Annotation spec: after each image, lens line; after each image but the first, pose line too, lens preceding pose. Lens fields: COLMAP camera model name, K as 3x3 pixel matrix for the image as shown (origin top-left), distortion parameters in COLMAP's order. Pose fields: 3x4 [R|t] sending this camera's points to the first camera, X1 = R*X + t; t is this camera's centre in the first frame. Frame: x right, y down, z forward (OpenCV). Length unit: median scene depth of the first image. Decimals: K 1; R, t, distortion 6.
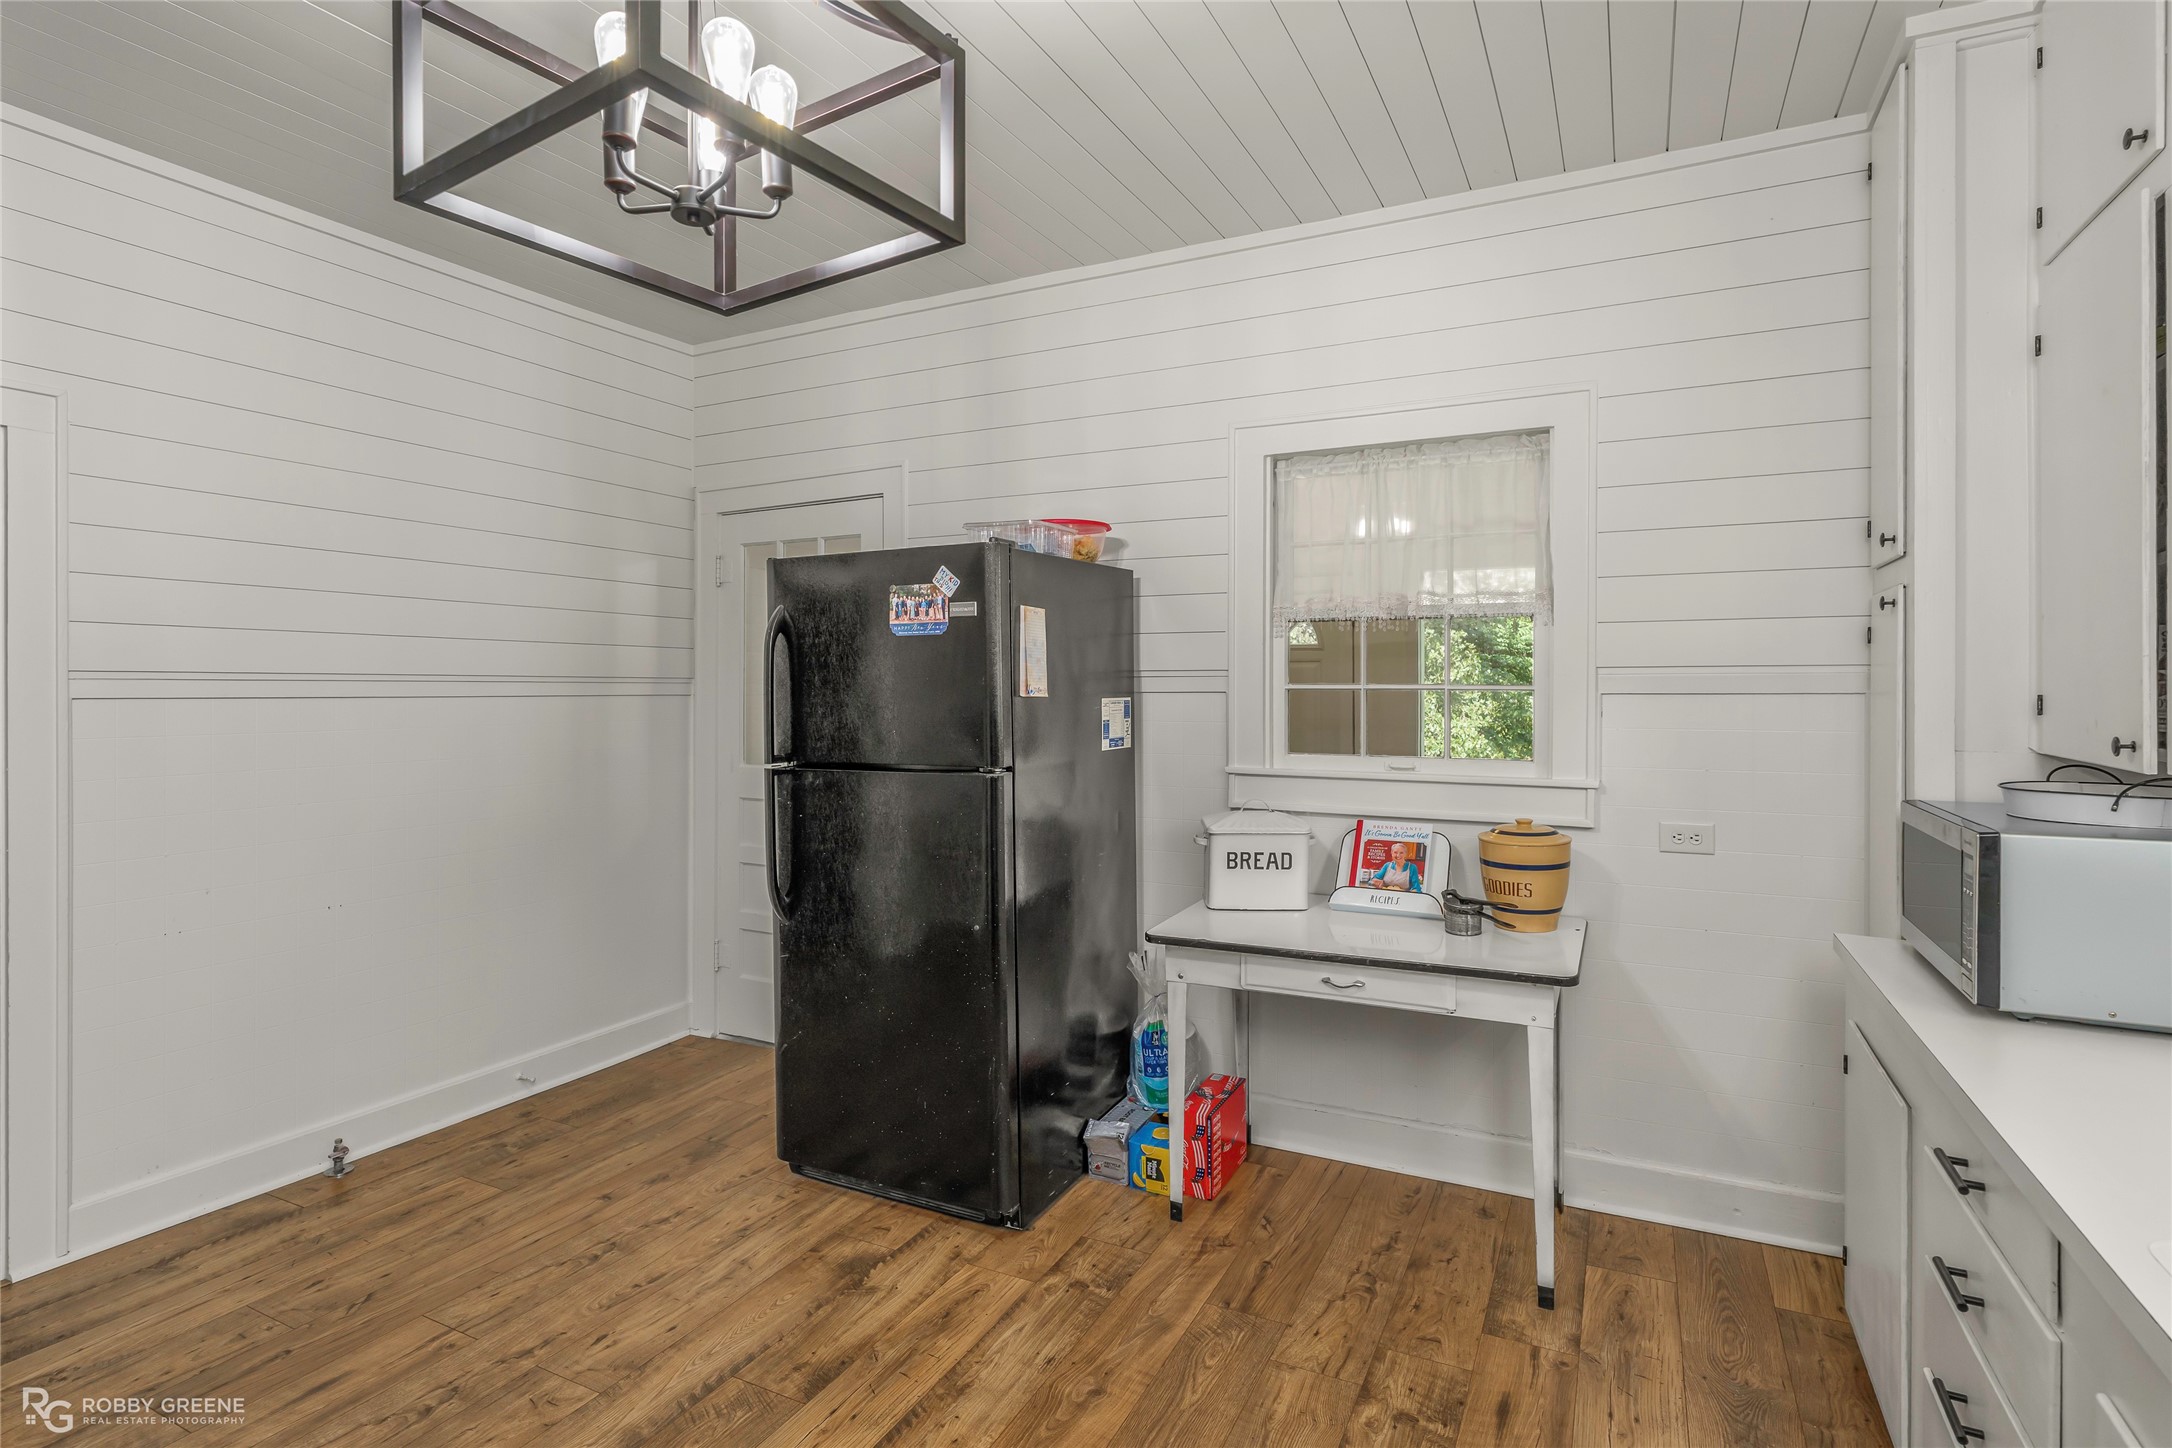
lens RADIAL K [[1071.2, 0, 1073.2], [0, 1071.2, 690.6], [0, 0, 1]] dist [-0.003131, 0.000357]
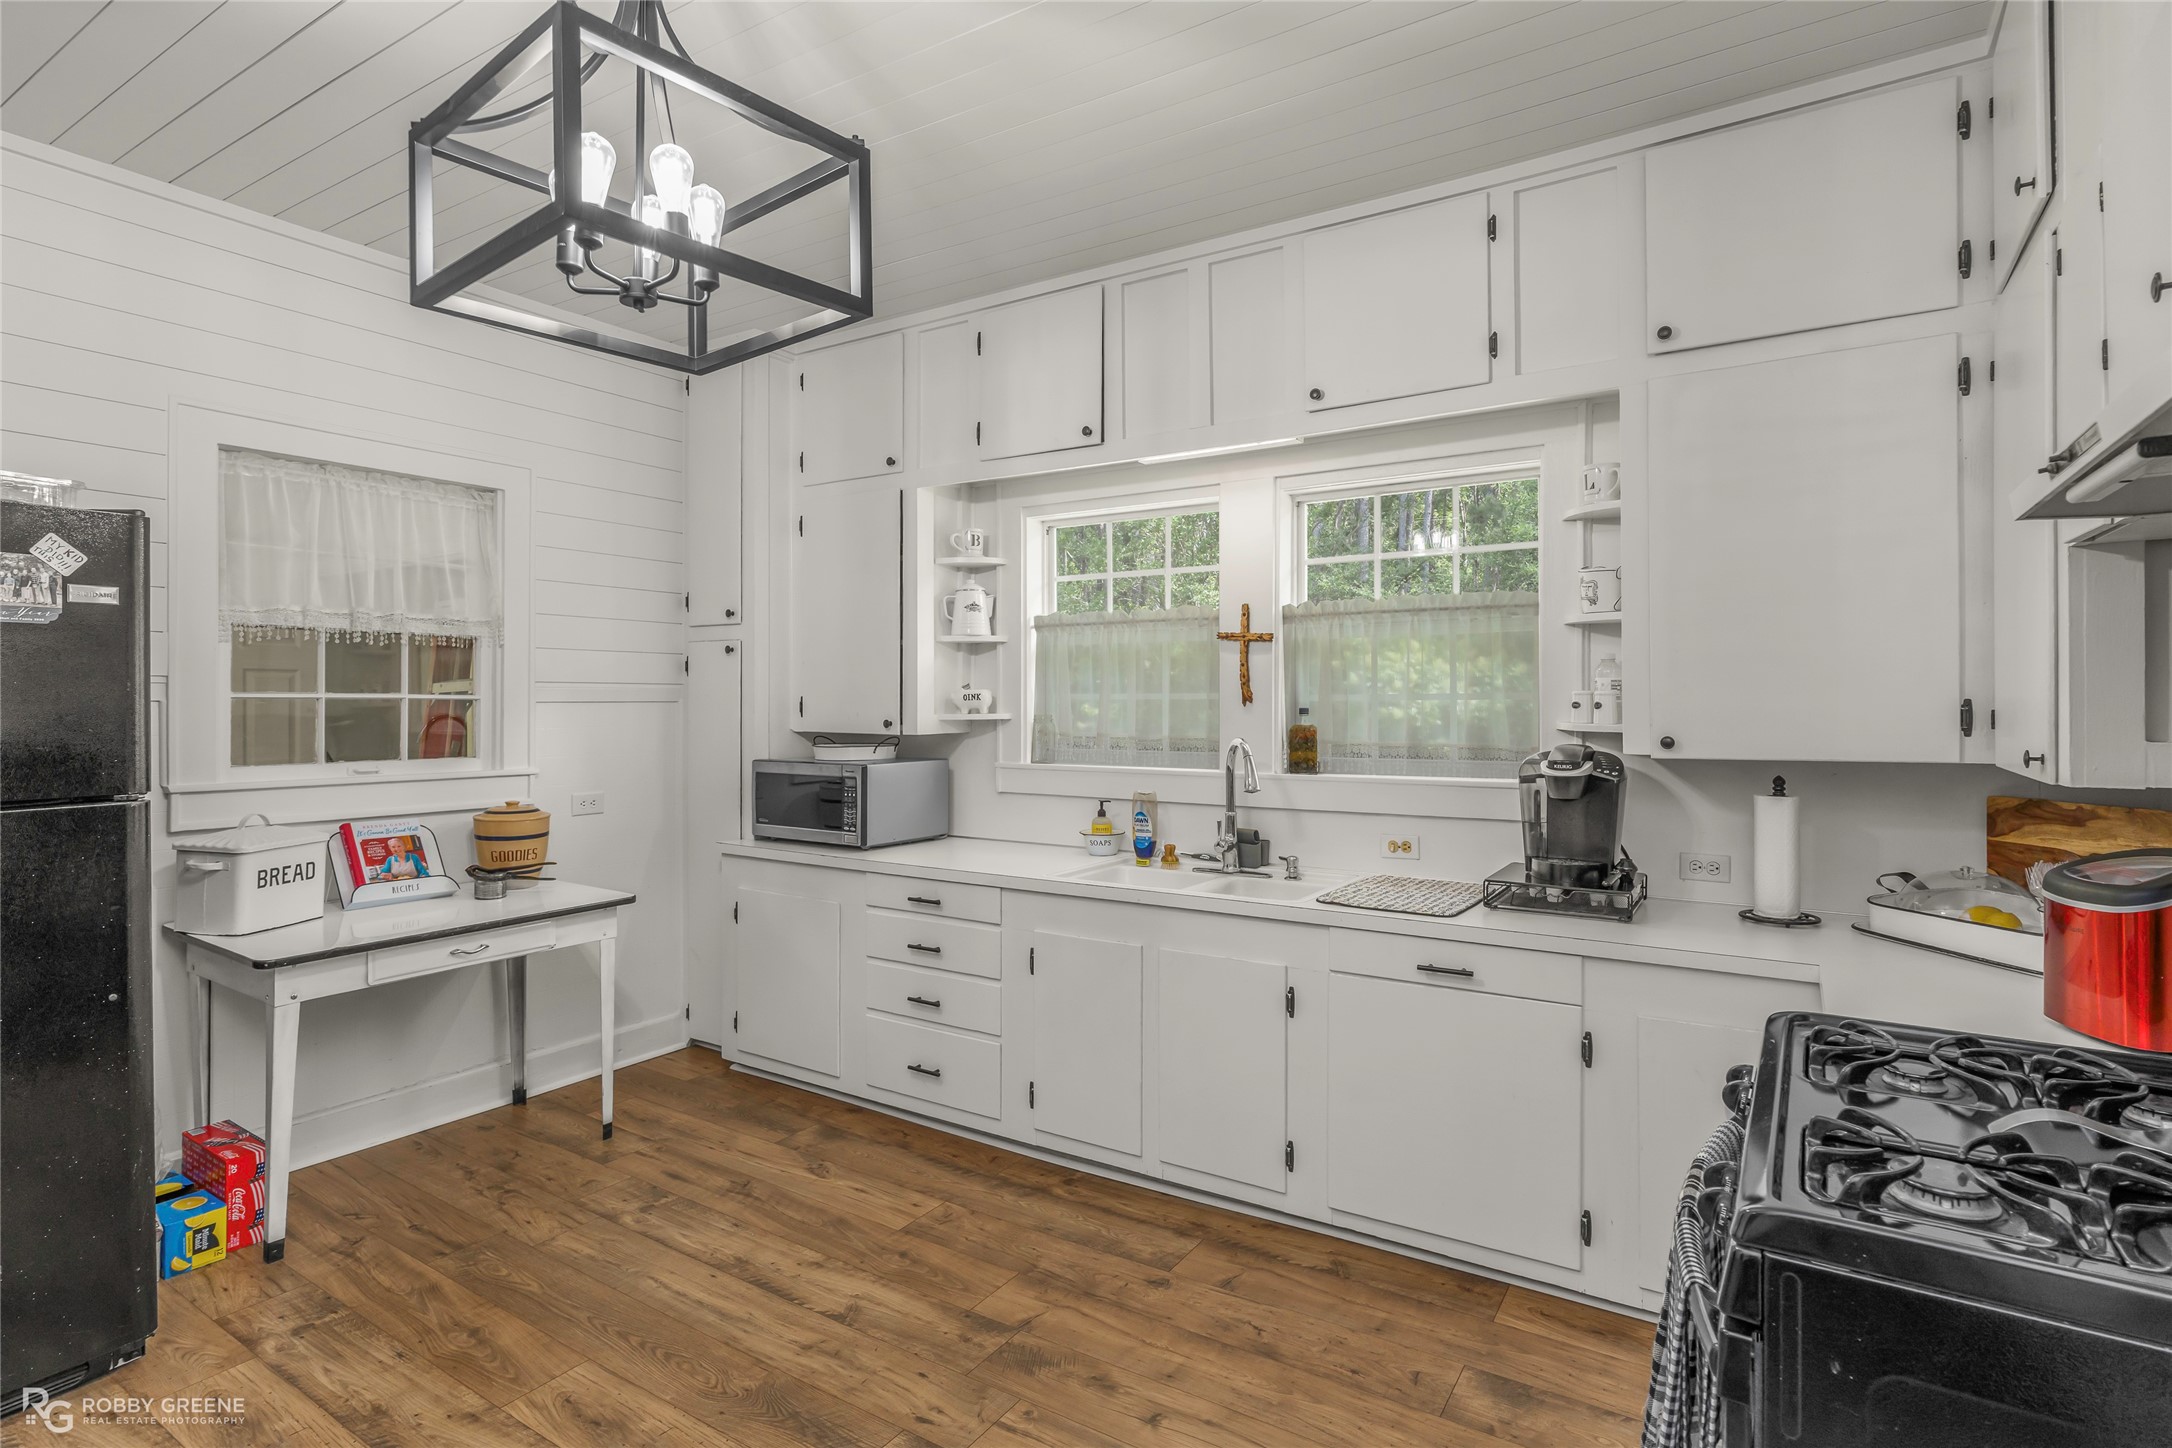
lens RADIAL K [[1071.2, 0, 1073.2], [0, 1071.2, 690.6], [0, 0, 1]] dist [-0.003131, 0.000357]
pose [[0.124099, 0.009727, 0.992222, -0.761332], [0.000150, 0.999952, -0.009821, 0.001931], [-0.992270, 0.001368, 0.124092, 0.186828]]
